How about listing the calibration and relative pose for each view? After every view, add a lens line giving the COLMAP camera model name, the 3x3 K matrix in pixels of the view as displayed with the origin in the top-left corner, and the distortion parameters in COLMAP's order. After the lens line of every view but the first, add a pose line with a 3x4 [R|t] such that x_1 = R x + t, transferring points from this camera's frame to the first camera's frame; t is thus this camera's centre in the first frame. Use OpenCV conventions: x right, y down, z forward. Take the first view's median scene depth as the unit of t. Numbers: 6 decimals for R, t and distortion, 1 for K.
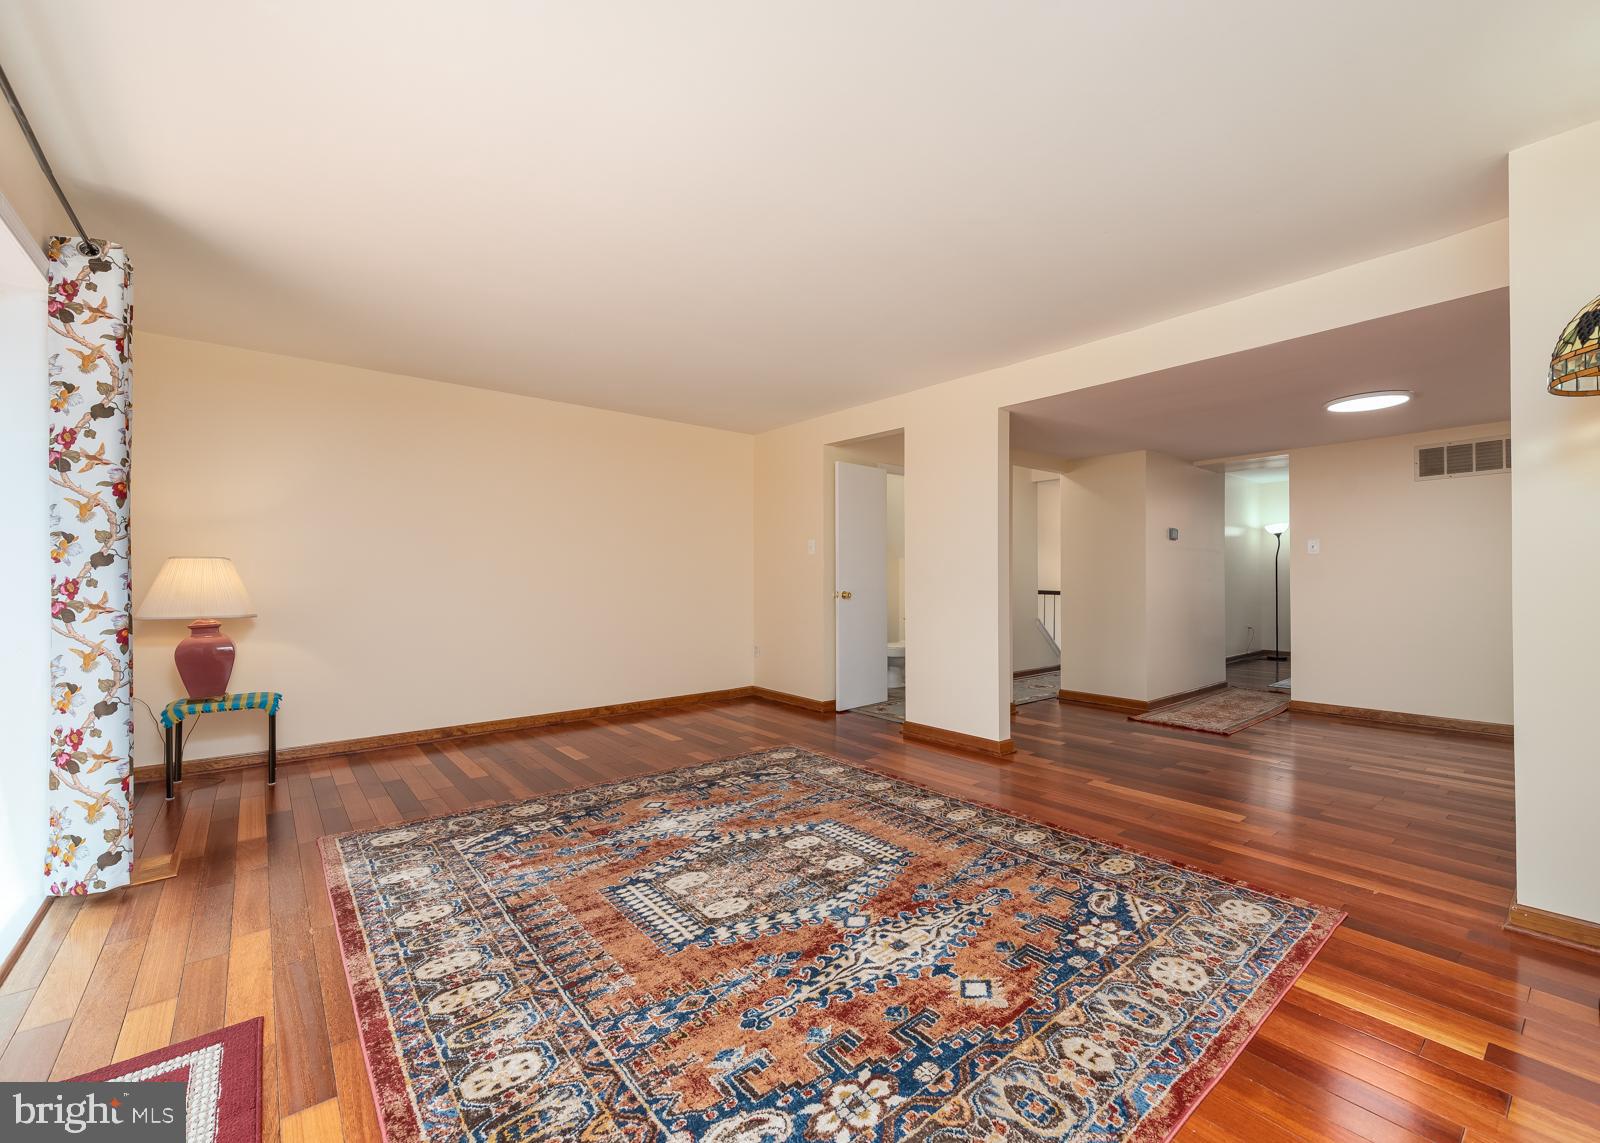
lens RADIAL K [[664.3, 0, 804.8], [0, 664.3, 574.1], [0, 0, 1]] dist [-0.000918, -0.000169]
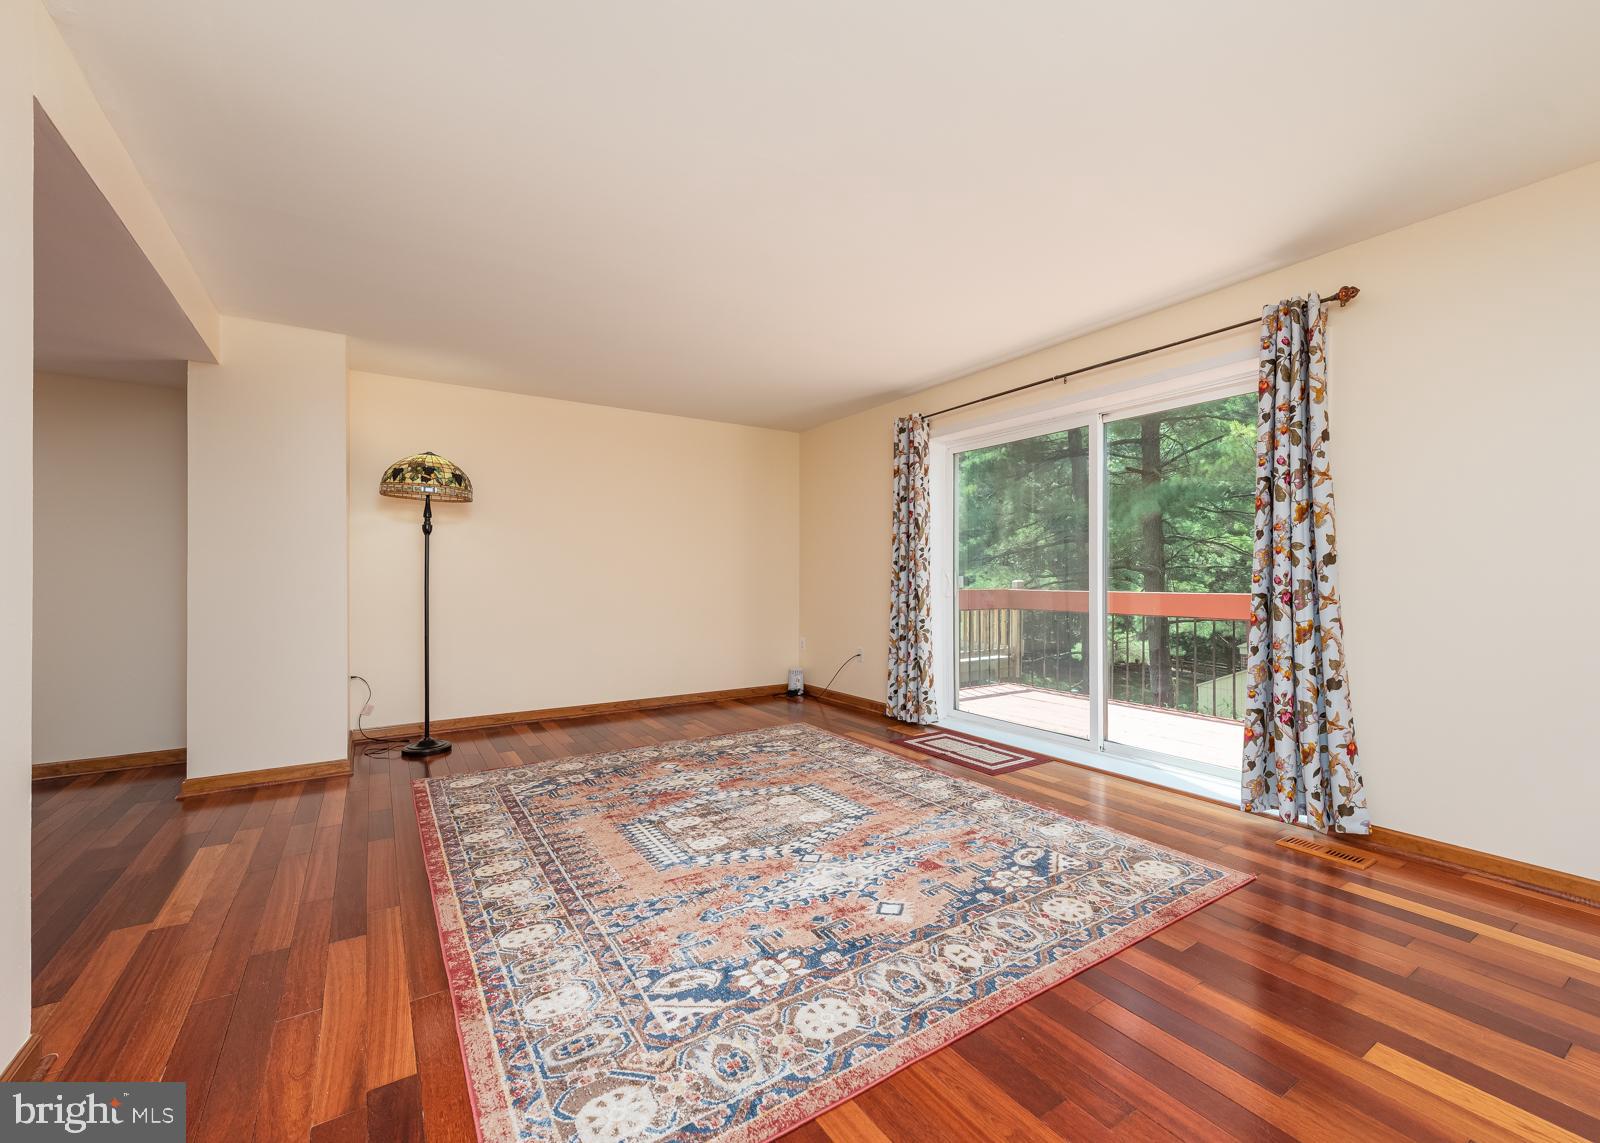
lens RADIAL K [[664.3, 0, 798.4], [0, 664.3, 577.7], [0, 0, 1]] dist [-0.000918, -0.000169]
pose [[-0.995744, 0.001428, 0.092150, -0.244472], [0.001062, 0.999991, -0.004028, 0.011986], [-0.092155, -0.003913, -0.995737, 2.119710]]
